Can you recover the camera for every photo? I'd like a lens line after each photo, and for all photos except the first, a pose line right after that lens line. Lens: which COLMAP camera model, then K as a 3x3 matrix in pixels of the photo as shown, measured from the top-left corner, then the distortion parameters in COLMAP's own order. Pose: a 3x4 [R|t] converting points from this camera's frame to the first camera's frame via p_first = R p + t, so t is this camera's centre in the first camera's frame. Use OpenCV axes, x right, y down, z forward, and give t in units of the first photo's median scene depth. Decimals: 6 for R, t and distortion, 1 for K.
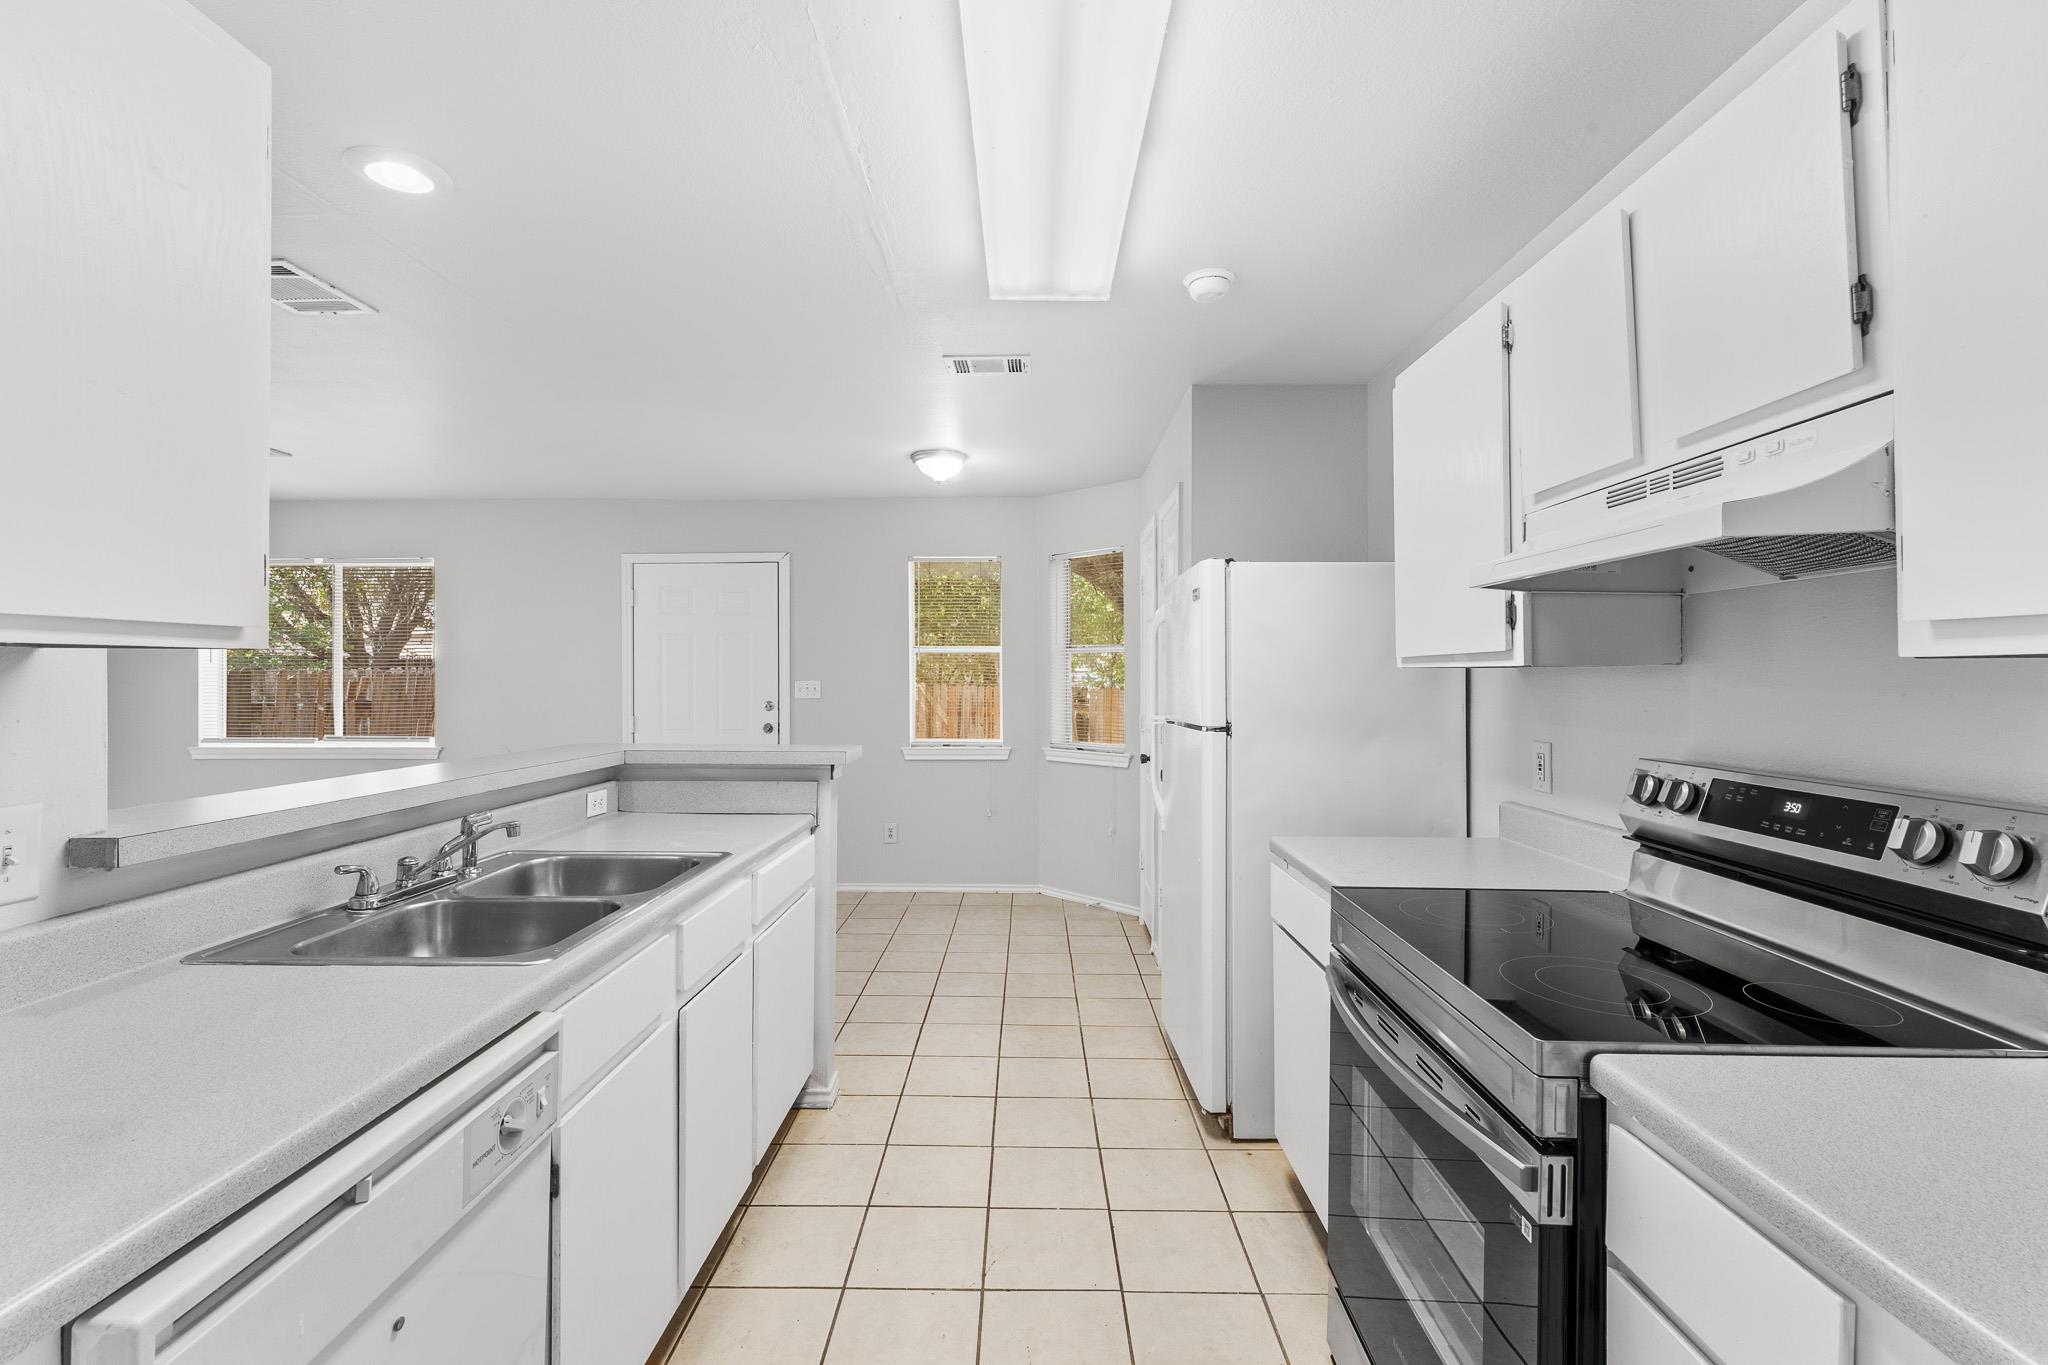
lens RADIAL K [[882.7, 0, 1024.0], [0, 882.7, 682.5], [0, 0, 1]] dist [0.013565, -0.000528]
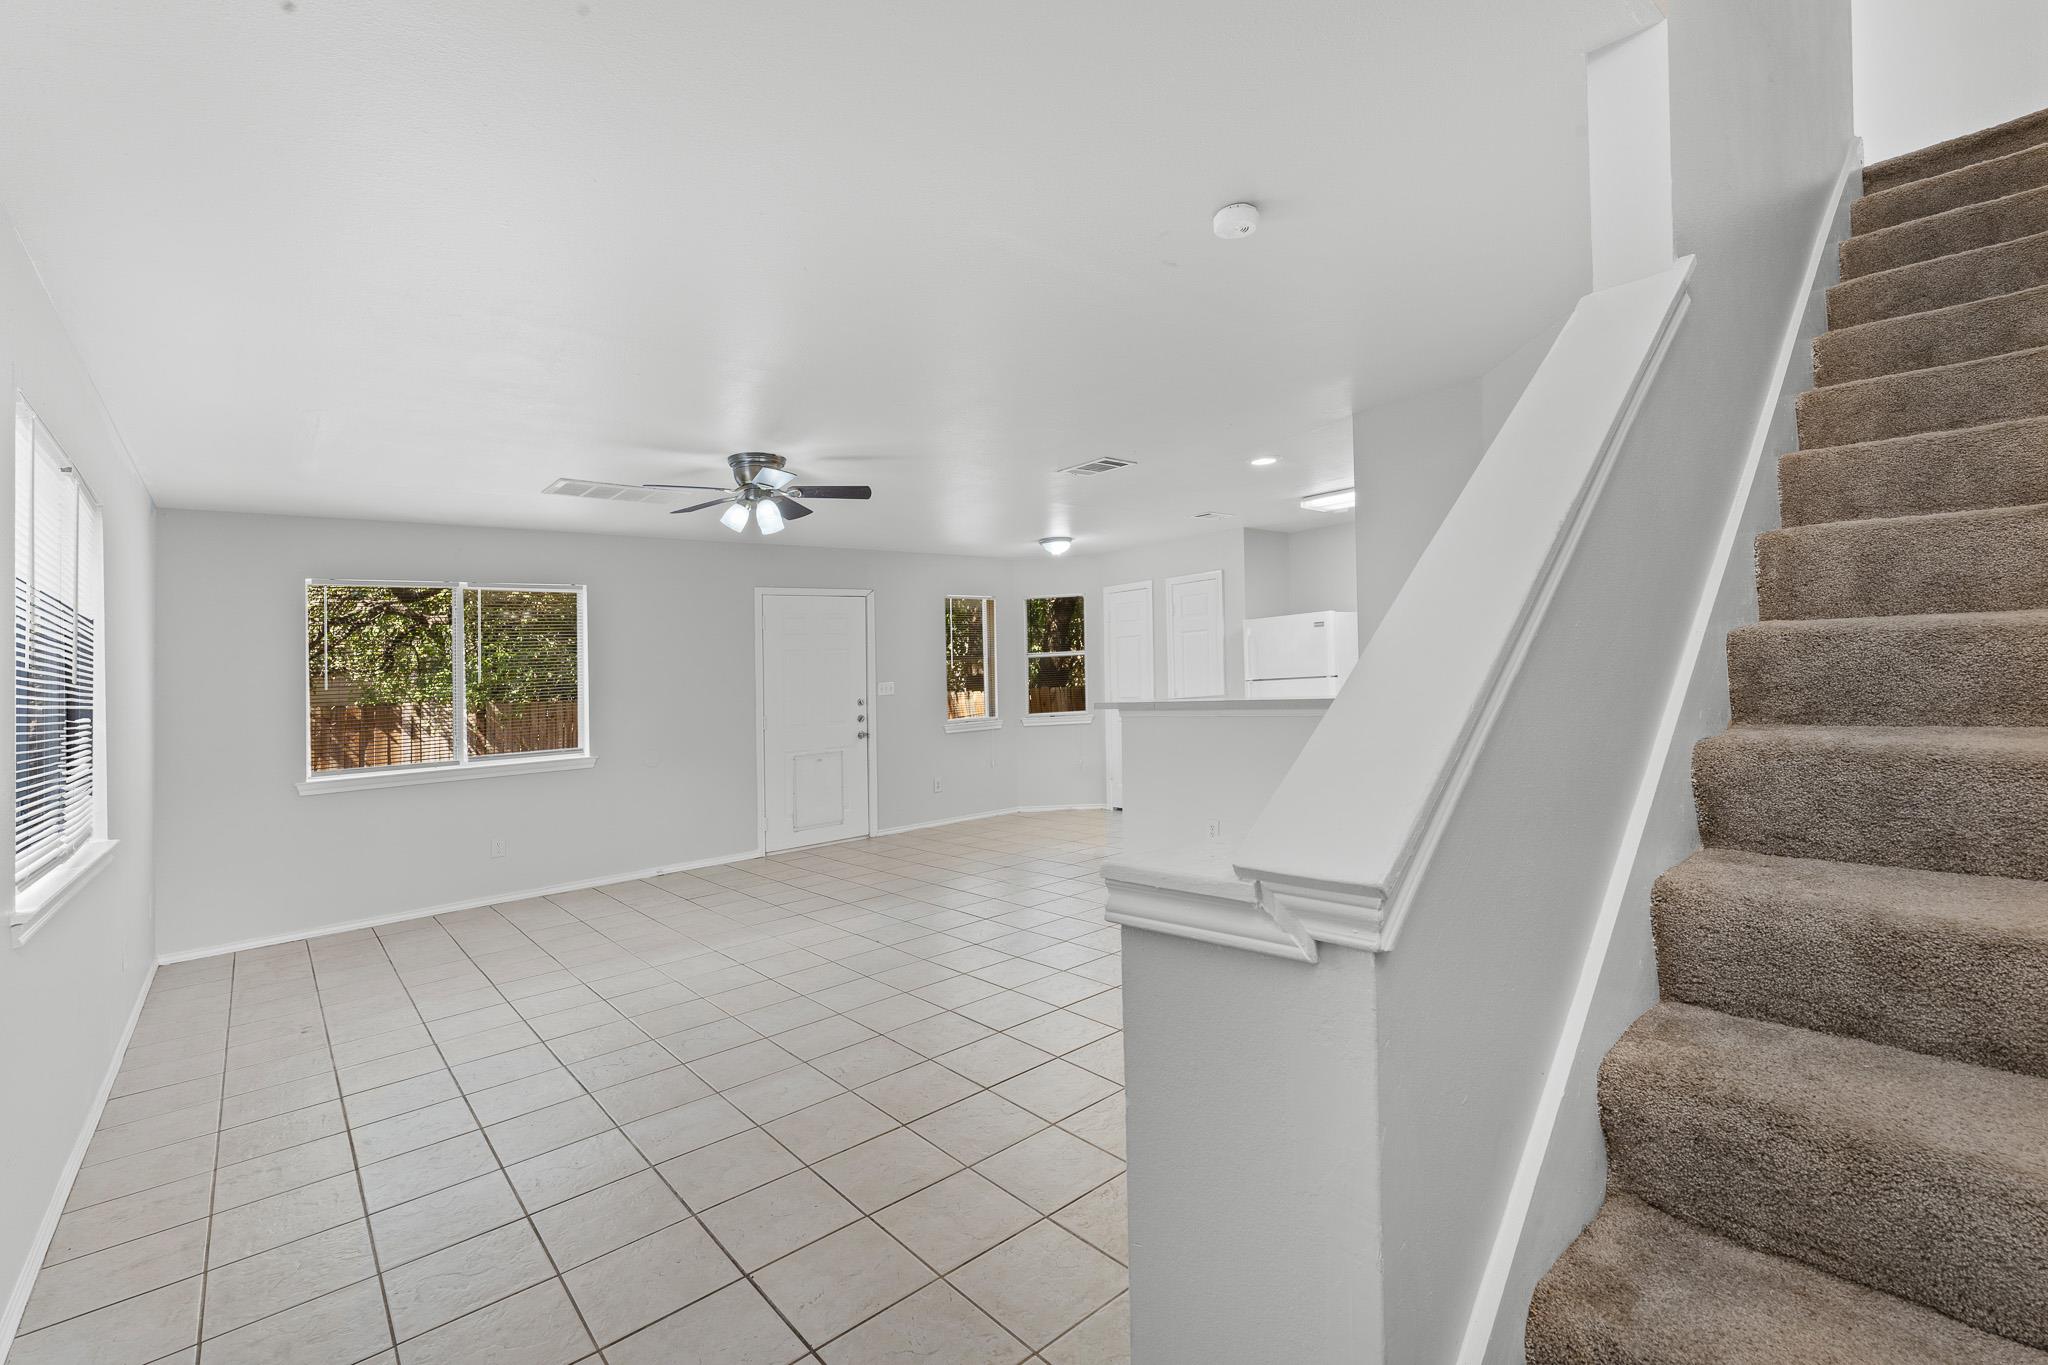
lens RADIAL K [[882.7, 0, 1024.0], [0, 882.7, 682.5], [0, 0, 1]] dist [0.013565, -0.000528]
pose [[0.751521, -0.049783, 0.657829, -1.004271], [0.064201, 0.997935, 0.002177, 0.009486], [-0.656578, 0.040598, 0.753164, -0.191193]]
